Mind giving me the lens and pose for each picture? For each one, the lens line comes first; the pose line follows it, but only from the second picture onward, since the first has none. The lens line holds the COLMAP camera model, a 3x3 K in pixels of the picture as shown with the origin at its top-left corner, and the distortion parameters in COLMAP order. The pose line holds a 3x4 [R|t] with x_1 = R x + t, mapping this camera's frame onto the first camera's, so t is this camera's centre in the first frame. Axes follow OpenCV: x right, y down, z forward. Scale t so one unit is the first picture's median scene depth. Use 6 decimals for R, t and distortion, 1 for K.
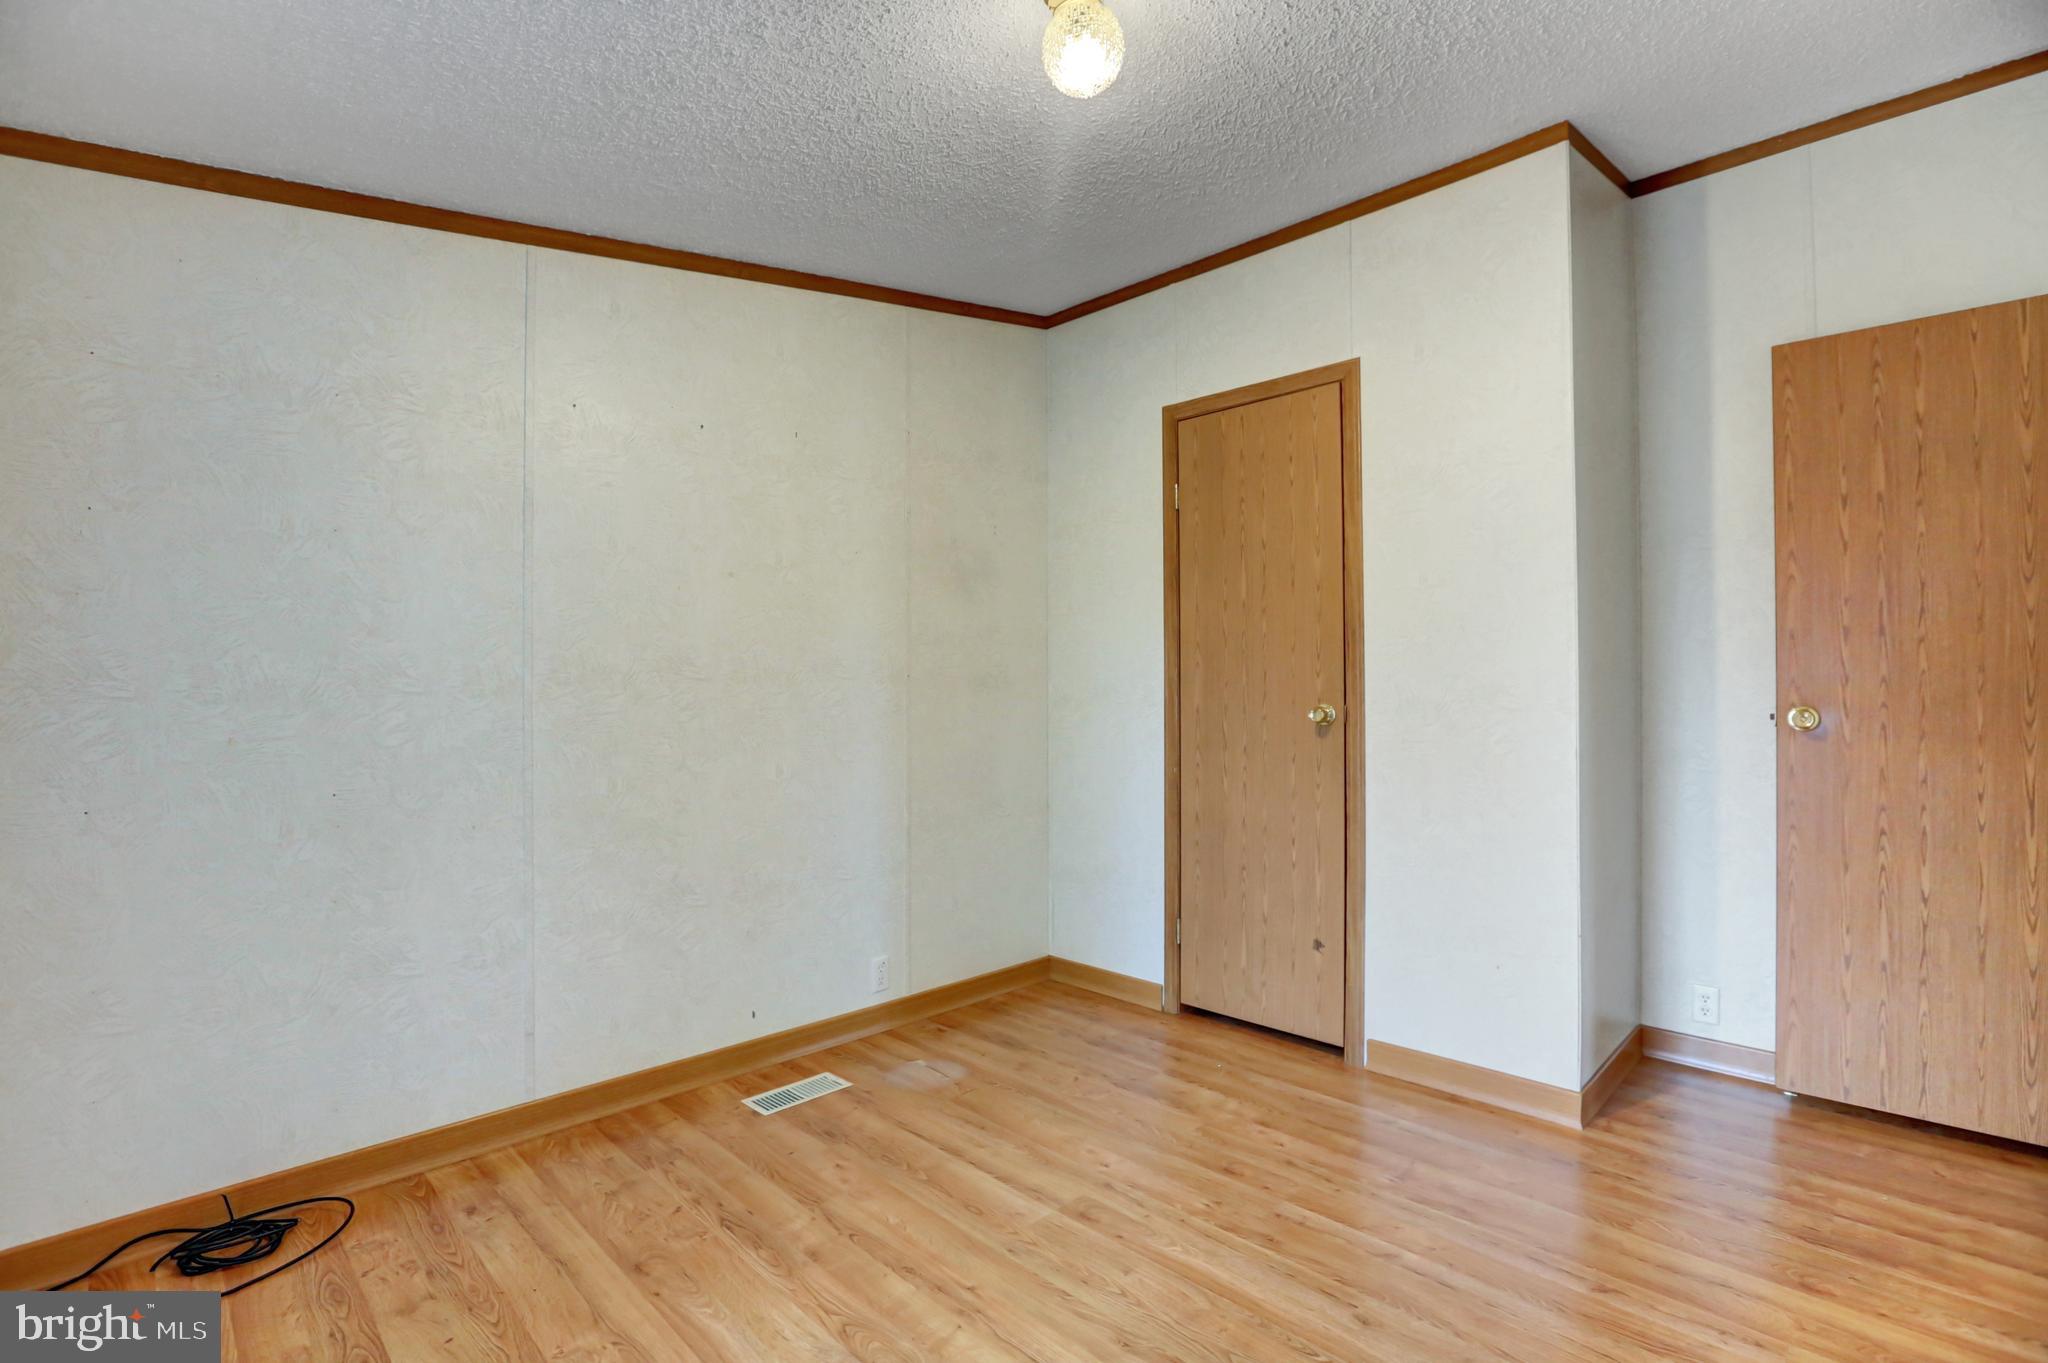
lens RADIAL K [[929.6, 0, 1010.3], [0, 929.6, 678.9], [0, 0, 1]] dist [-0.047382, 0.012890]
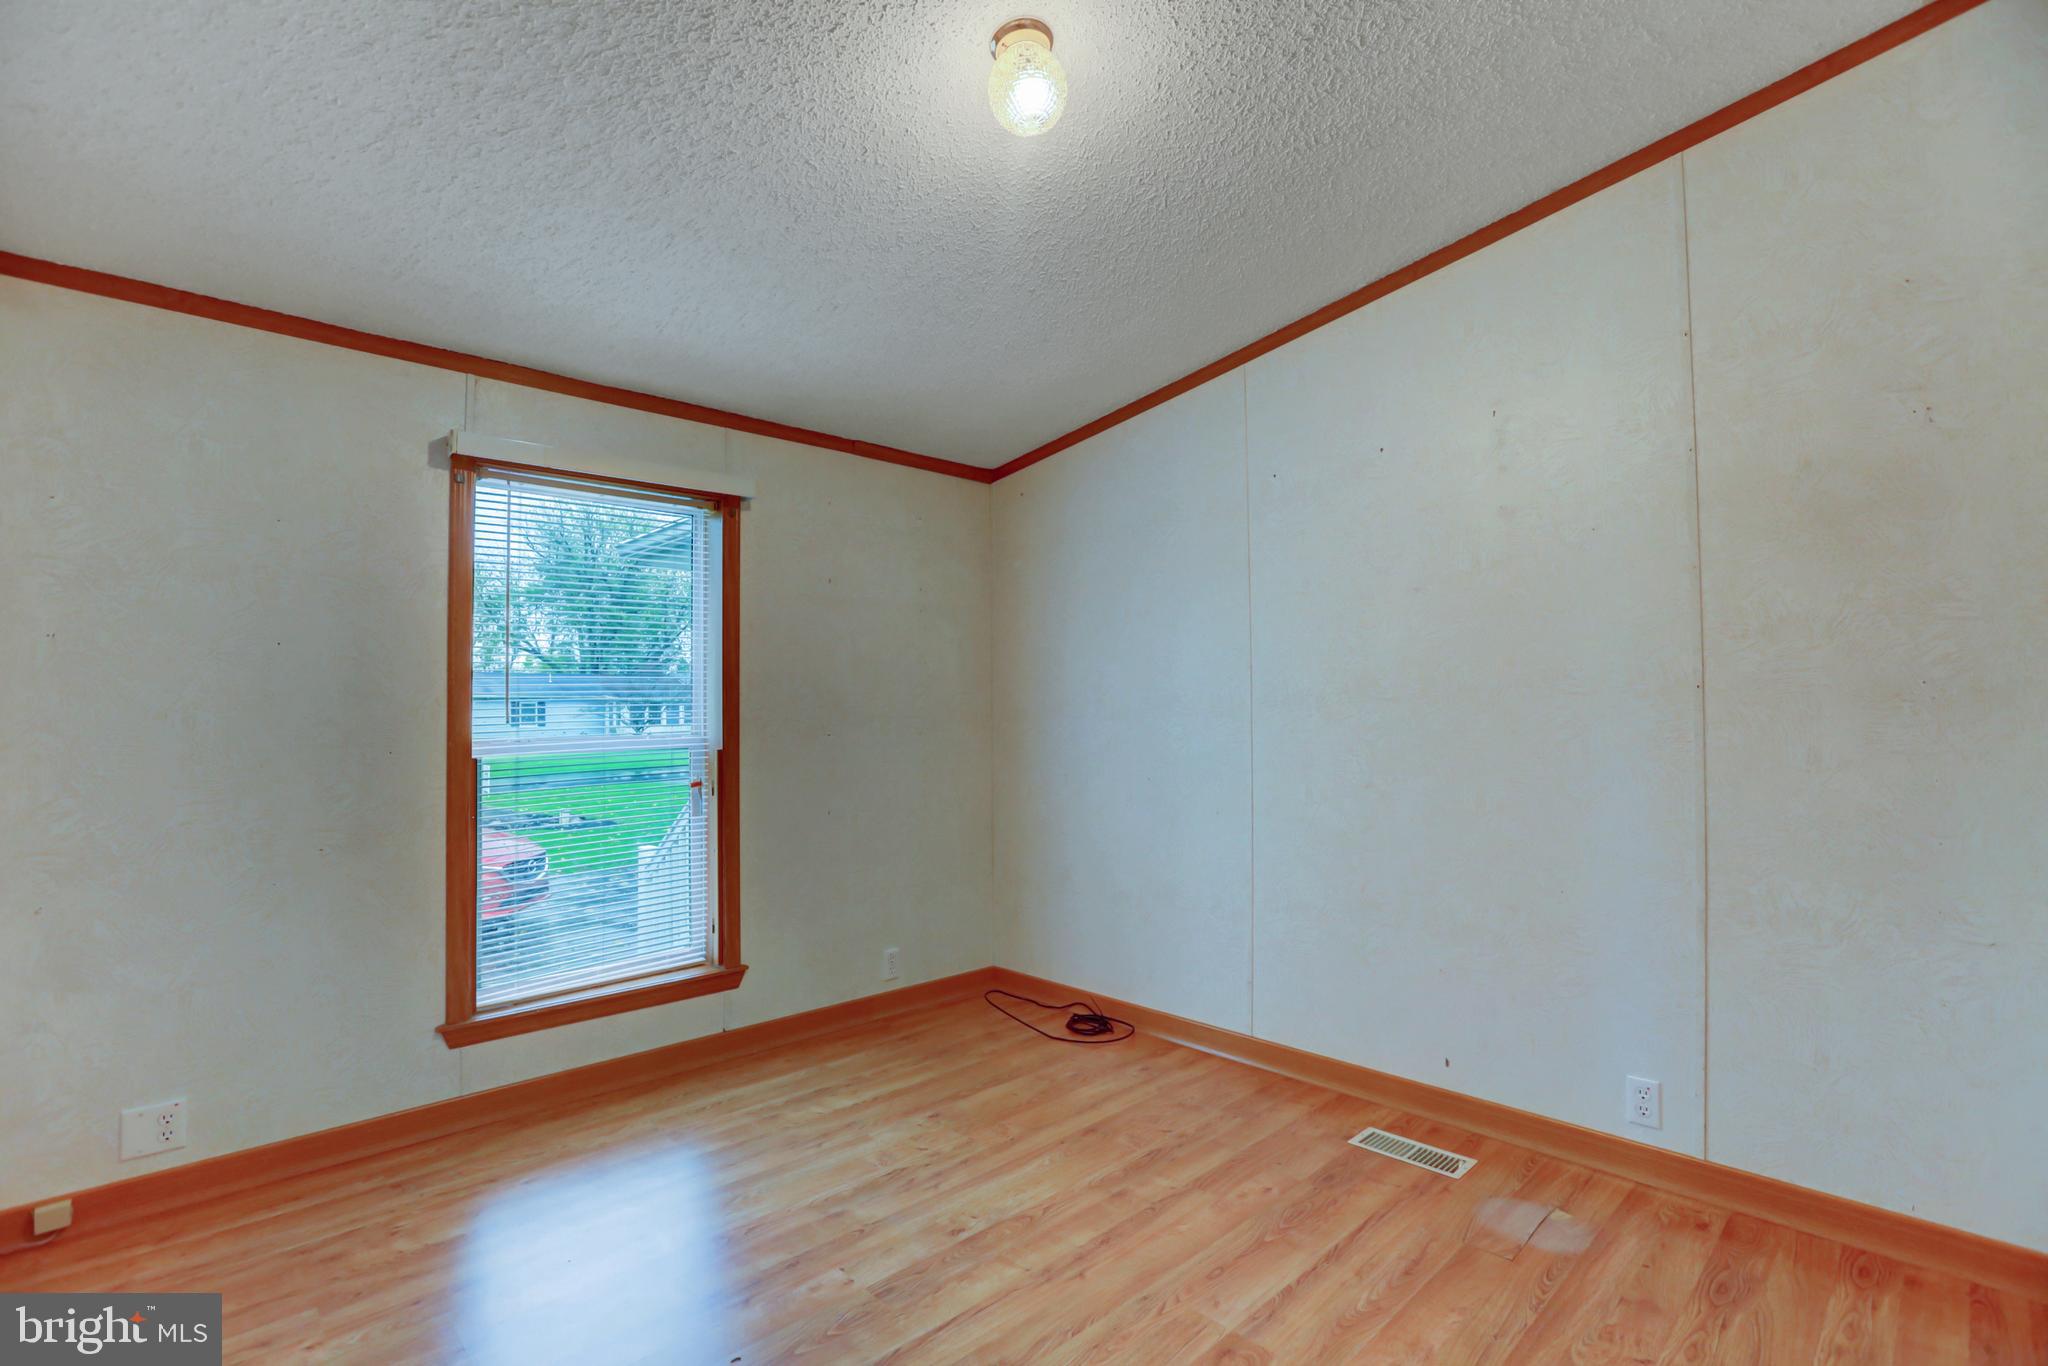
lens RADIAL K [[929.6, 0, 1015.8], [0, 929.6, 693.6], [0, 0, 1]] dist [-0.047382, 0.012890]
pose [[-0.024384, -0.018463, -0.999532, 0.775822], [0.026709, 0.999461, -0.019113, 0.002101], [0.999346, -0.027163, -0.023878, 0.716684]]
